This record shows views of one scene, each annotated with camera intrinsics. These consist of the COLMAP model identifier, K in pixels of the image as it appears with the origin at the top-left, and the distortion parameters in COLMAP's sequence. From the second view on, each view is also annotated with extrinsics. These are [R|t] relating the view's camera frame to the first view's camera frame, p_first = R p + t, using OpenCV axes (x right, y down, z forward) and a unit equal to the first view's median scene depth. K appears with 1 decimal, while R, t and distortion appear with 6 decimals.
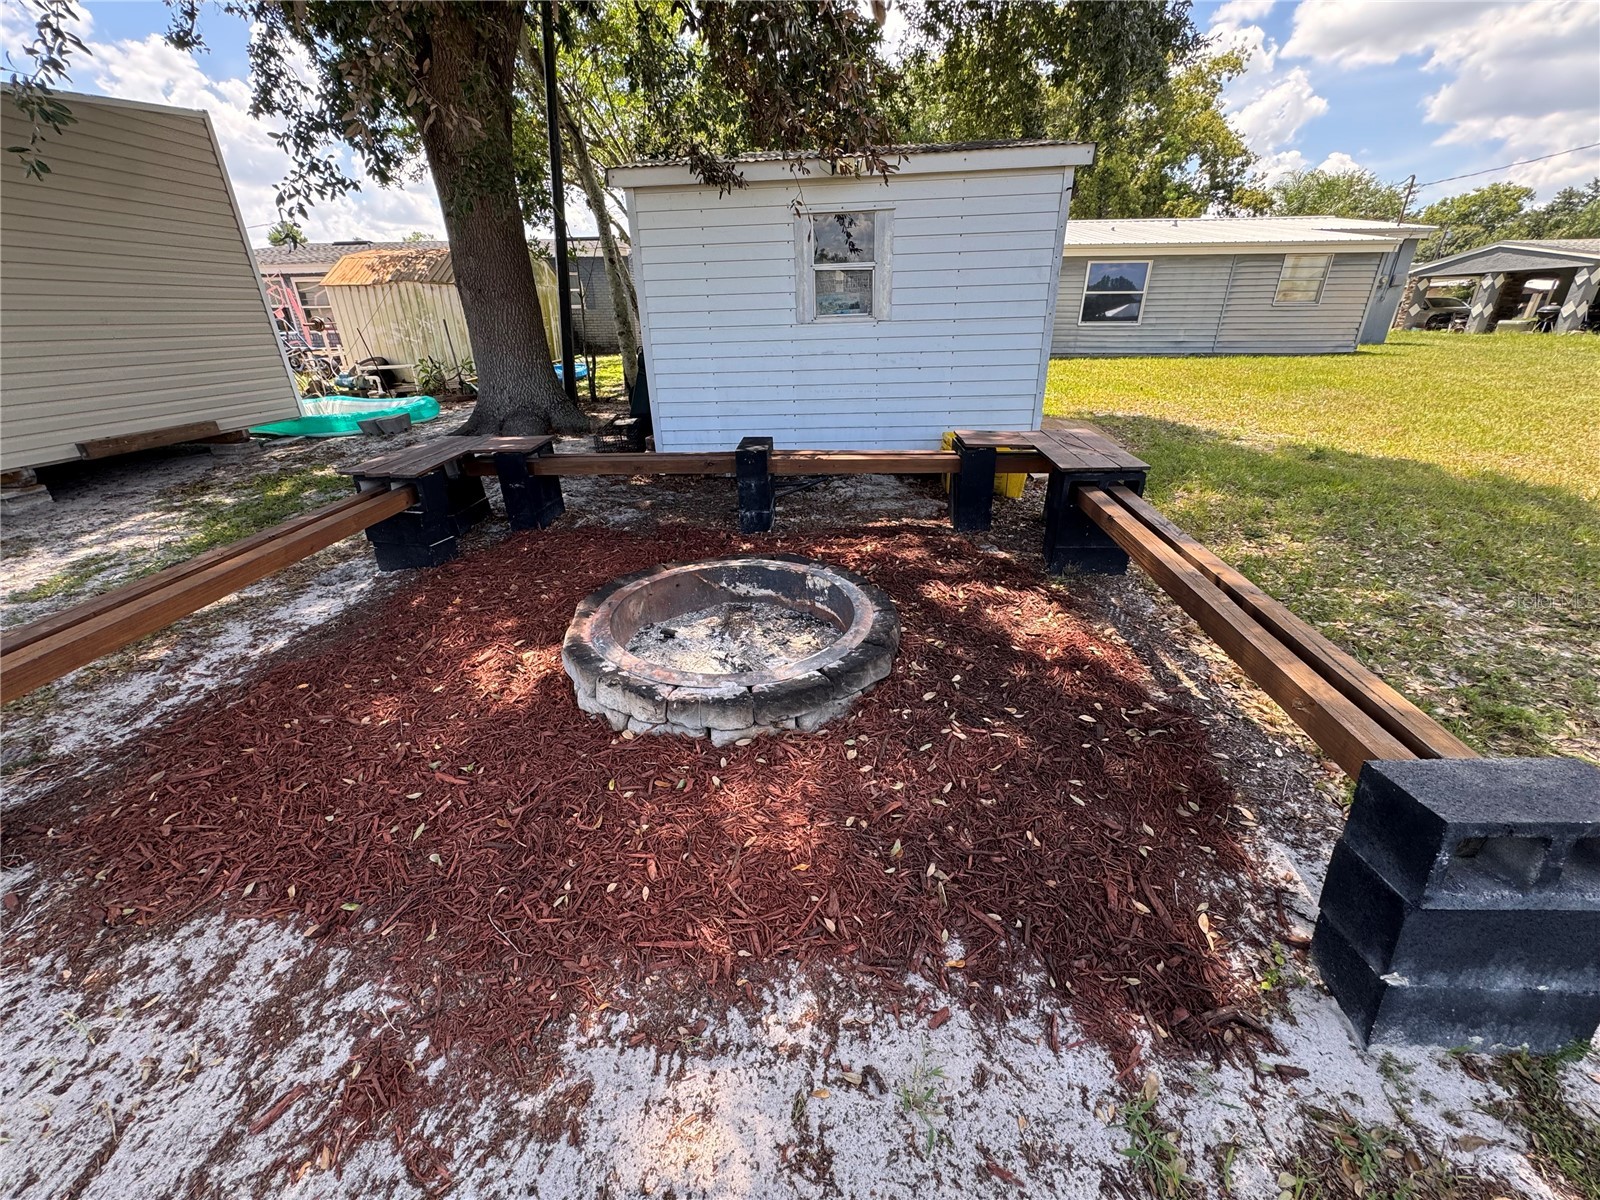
lens RADIAL K [[640.9, 0, 812.8], [0, 640.9, 597.2], [0, 0, 1]] dist [-0.002958, -0.000238]
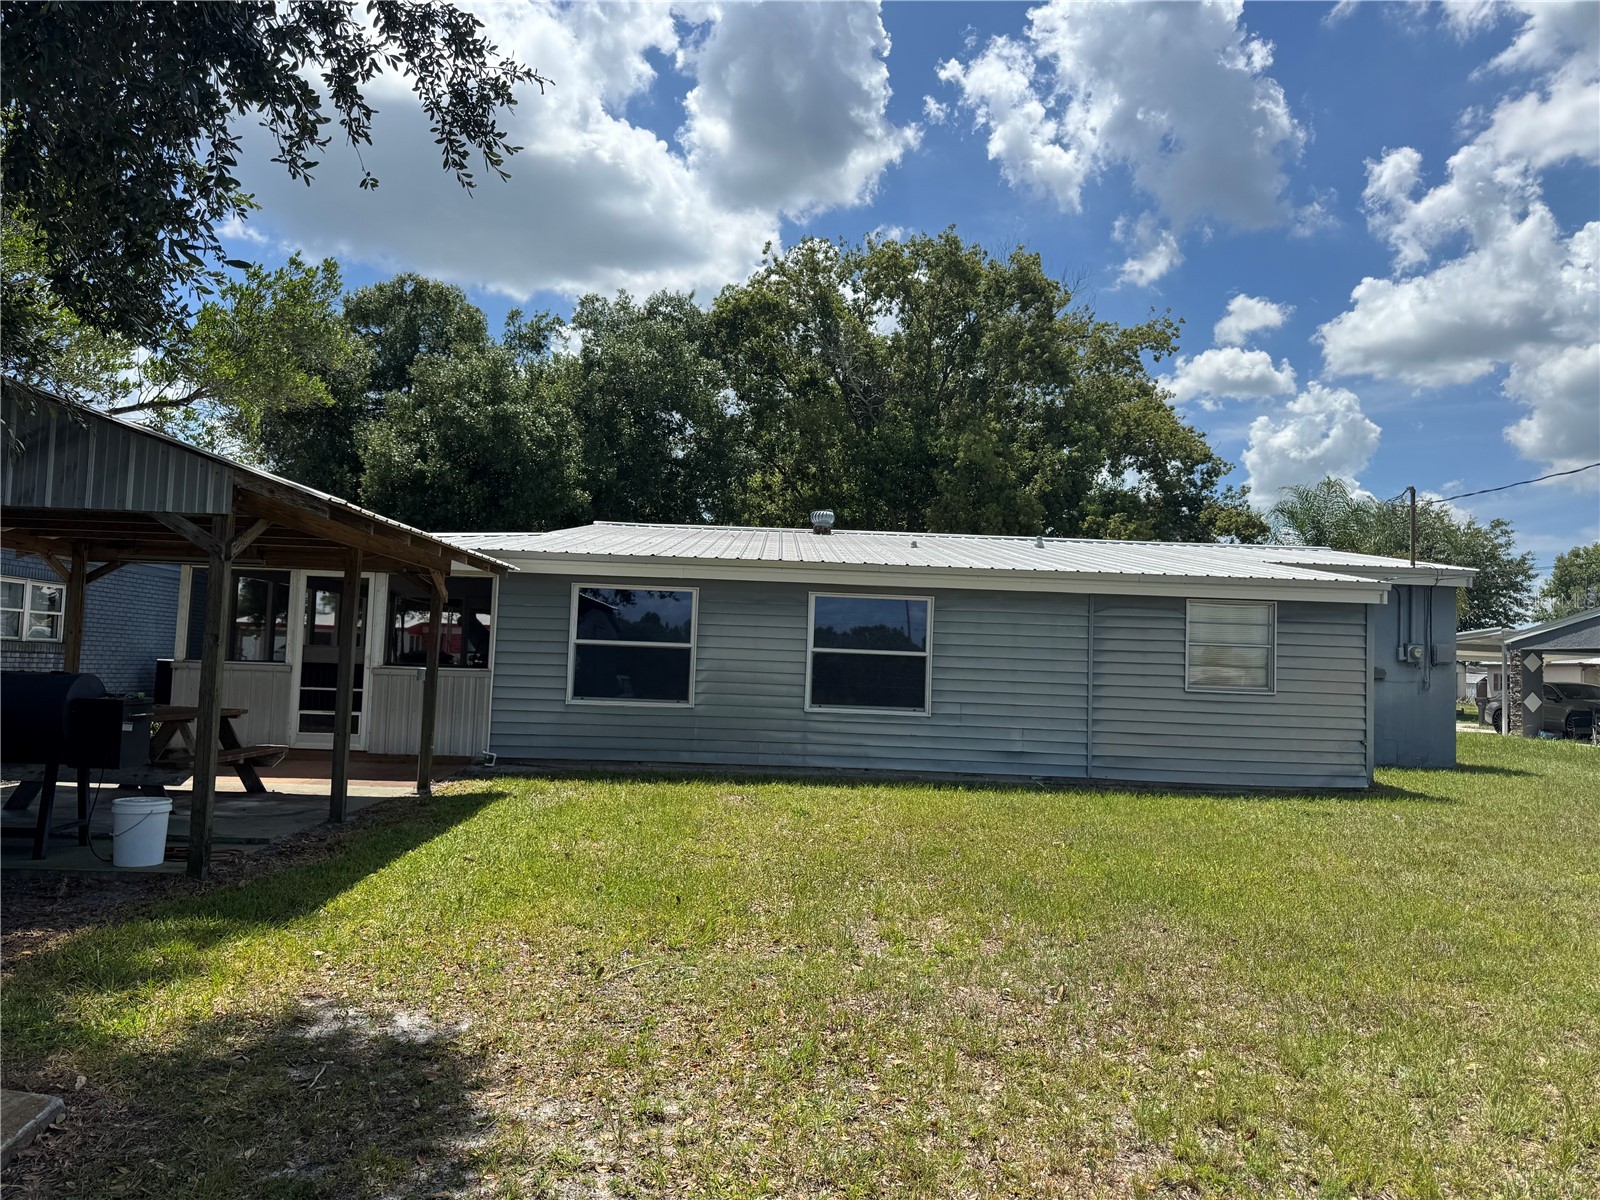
lens RADIAL K [[1109.5, 0, 797.5], [0, 1109.5, 604.3], [0, 0, 1]] dist [0.002851, -0.002779]
pose [[0.995347, 0.049048, 0.082933, 0.207005], [-0.006333, 0.892176, -0.451644, -0.077563], [-0.096143, 0.449017, 0.888336, 0.145480]]
